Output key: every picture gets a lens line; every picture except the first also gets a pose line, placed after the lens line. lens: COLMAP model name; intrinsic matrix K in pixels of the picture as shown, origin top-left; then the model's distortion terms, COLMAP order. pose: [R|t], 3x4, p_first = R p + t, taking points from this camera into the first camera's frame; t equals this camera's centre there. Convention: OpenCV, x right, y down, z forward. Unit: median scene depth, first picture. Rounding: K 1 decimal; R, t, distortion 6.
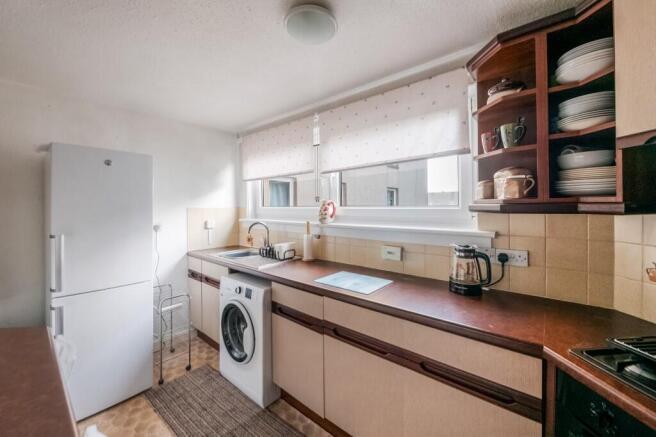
lens RADIAL K [[262.7, 0, 324.8], [0, 262.7, 205.8], [0, 0, 1]] dist [0.001675, -0.000877]
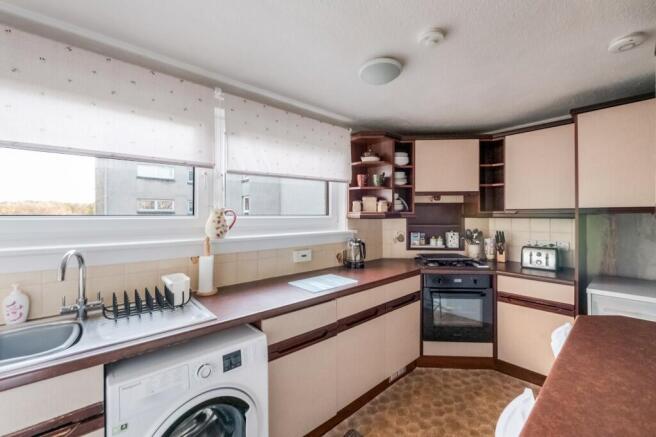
lens RADIAL K [[262.7, 0, 328.4], [0, 262.7, 215.0], [0, 0, 1]] dist [0.001675, -0.000877]
pose [[0.138164, 0.016106, 0.990278, -0.900980], [0.007199, 0.999825, -0.017265, 0.021404], [-0.990383, 0.009514, 0.138024, 0.749586]]
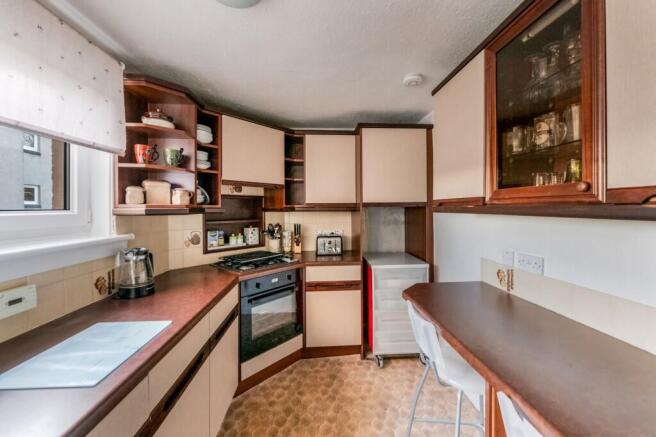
lens RADIAL K [[262.7, 0, 332.2], [0, 262.7, 210.2], [0, 0, 1]] dist [0.001675, -0.000877]
pose [[-0.708658, 0.014659, 0.705400, -0.563952], [0.022290, 0.999750, 0.001616, 0.014276], [-0.705200, 0.016869, -0.708808, 0.945685]]
